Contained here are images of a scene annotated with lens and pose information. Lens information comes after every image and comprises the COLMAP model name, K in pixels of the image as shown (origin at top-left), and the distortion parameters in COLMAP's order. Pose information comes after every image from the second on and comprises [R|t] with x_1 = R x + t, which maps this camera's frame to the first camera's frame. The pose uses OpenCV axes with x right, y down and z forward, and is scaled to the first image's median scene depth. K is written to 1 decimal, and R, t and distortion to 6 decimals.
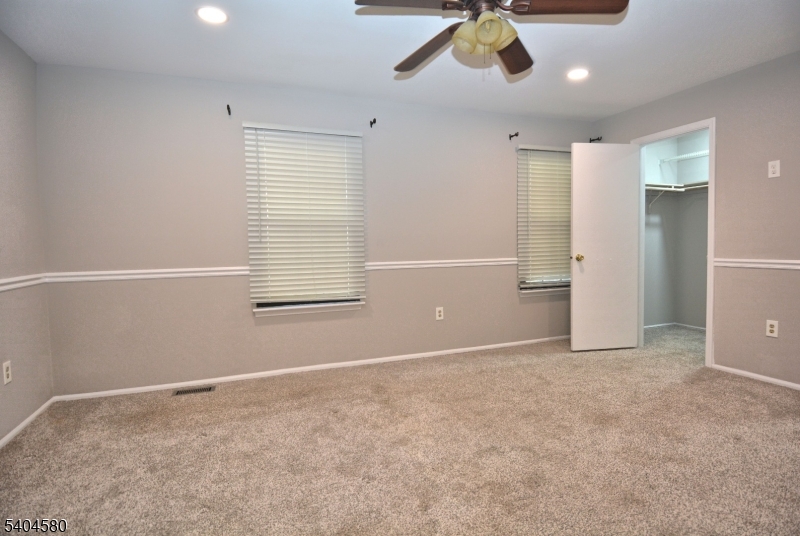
lens RADIAL K [[404.7, 0, 405.9], [0, 404.7, 263.4], [0, 0, 1]] dist [0.045017, -0.053173]
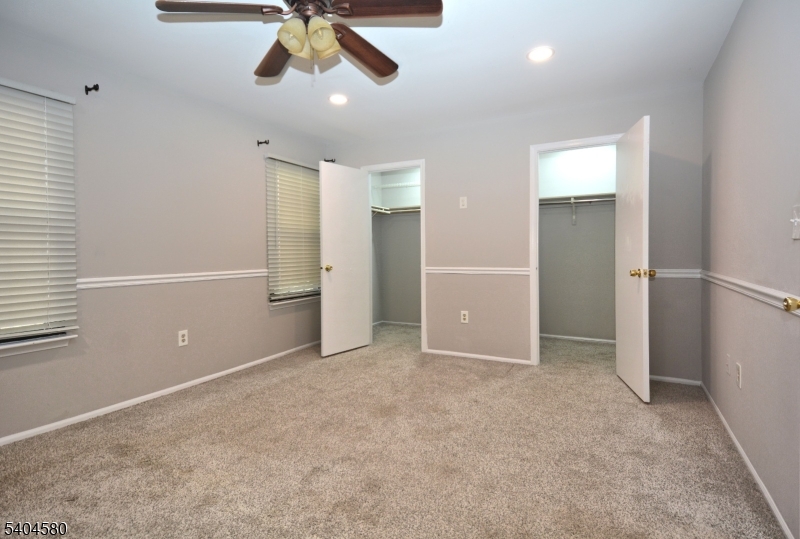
lens RADIAL K [[401.6, 0, 417.7], [0, 401.6, 259.8], [0, 0, 1]] dist [0.074804, -0.044265]
pose [[0.758168, -0.000774, 0.652058, -0.122639], [0.024475, 0.999328, -0.027271, -0.001532], [-0.651599, 0.036635, 0.757678, 0.056778]]
